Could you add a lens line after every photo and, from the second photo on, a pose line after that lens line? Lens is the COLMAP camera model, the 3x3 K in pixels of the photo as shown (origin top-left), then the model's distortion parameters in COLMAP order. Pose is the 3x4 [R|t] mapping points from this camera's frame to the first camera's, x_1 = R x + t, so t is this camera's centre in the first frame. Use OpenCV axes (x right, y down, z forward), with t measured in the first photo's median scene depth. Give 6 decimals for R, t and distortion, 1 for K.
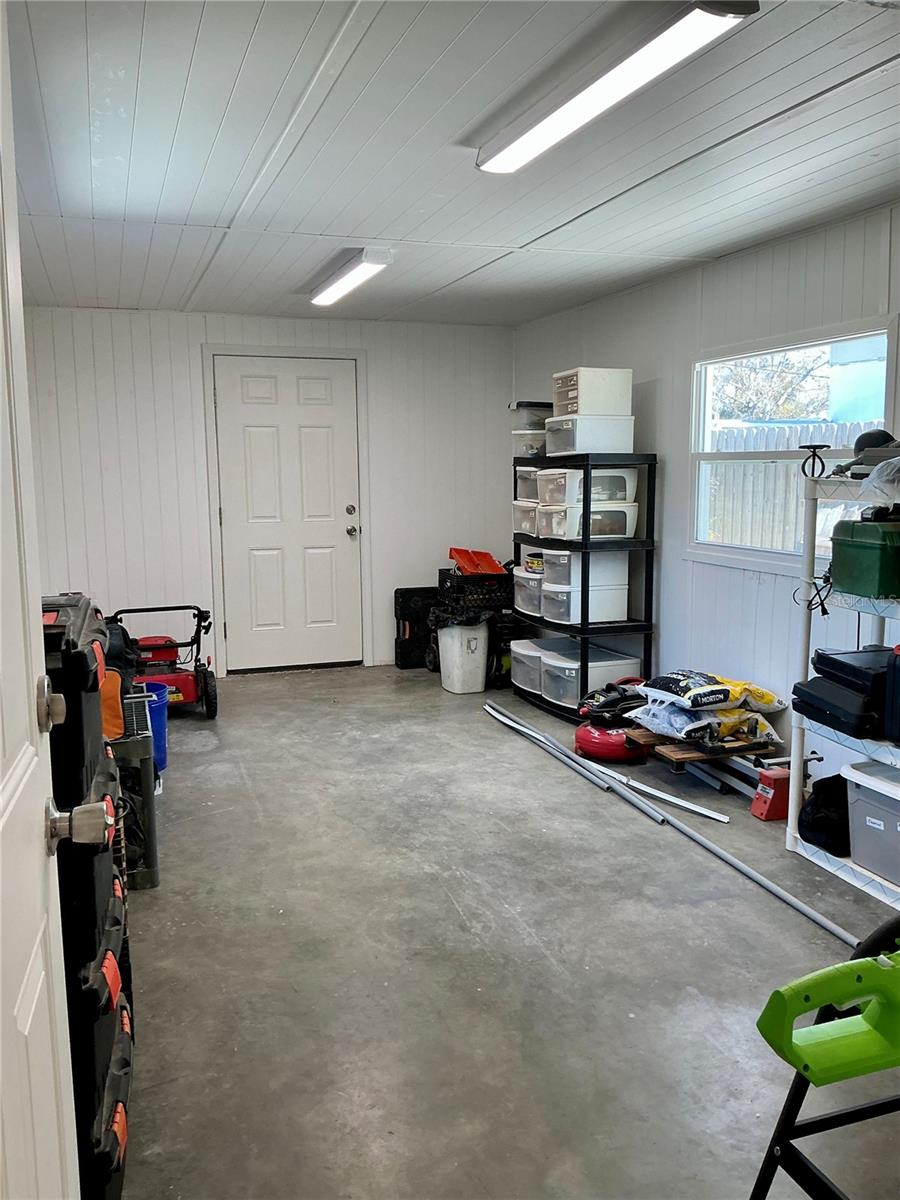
lens RADIAL K [[997.6, 0, 452.3], [0, 997.6, 601.0], [0, 0, 1]] dist [0.145947, -0.317482]
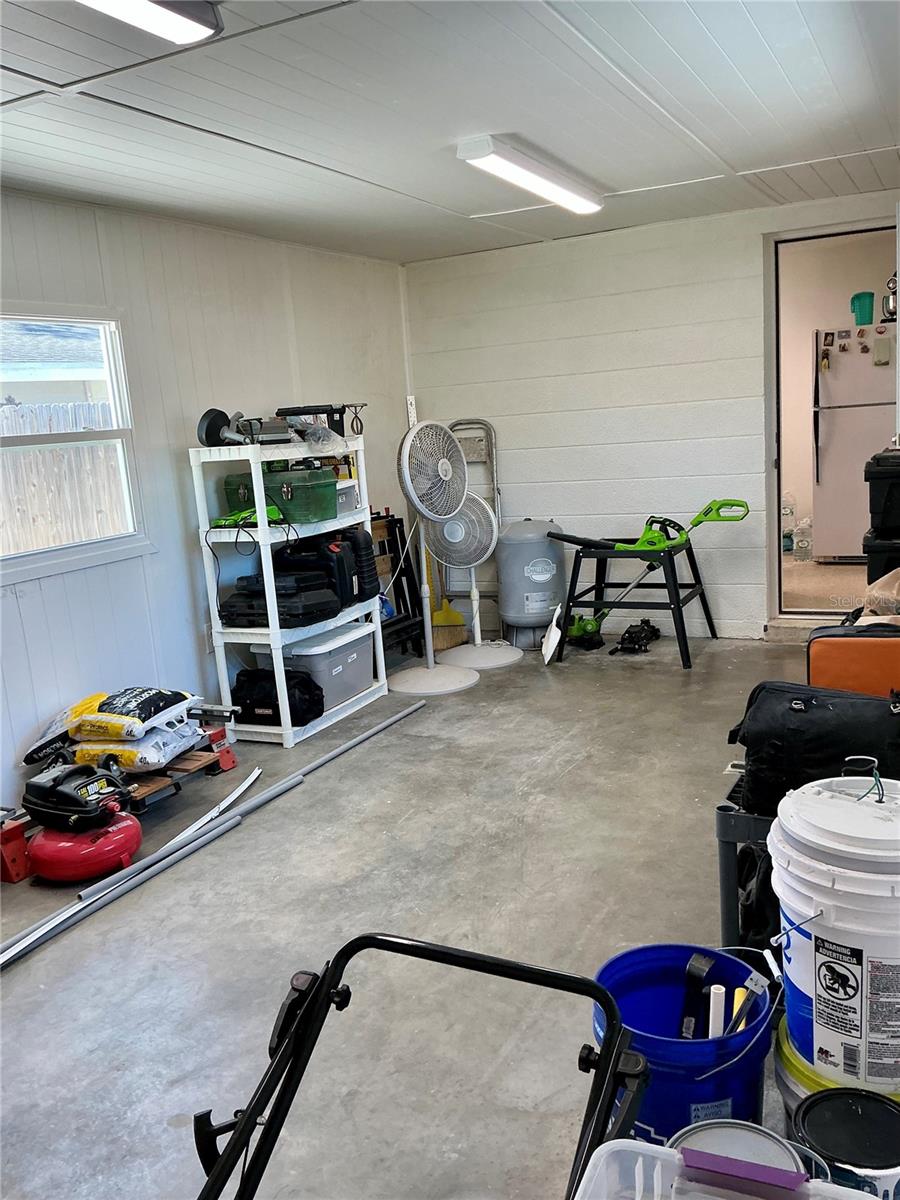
lens RADIAL K [[997.6, 0, 452.3], [0, 997.6, 601.0], [0, 0, 1]] dist [0.145947, -0.317482]
pose [[-0.700517, -0.074559, 0.709730, -0.643519], [0.174028, 0.946655, 0.271217, -0.215155], [-0.692091, 0.313505, -0.650173, 1.567727]]
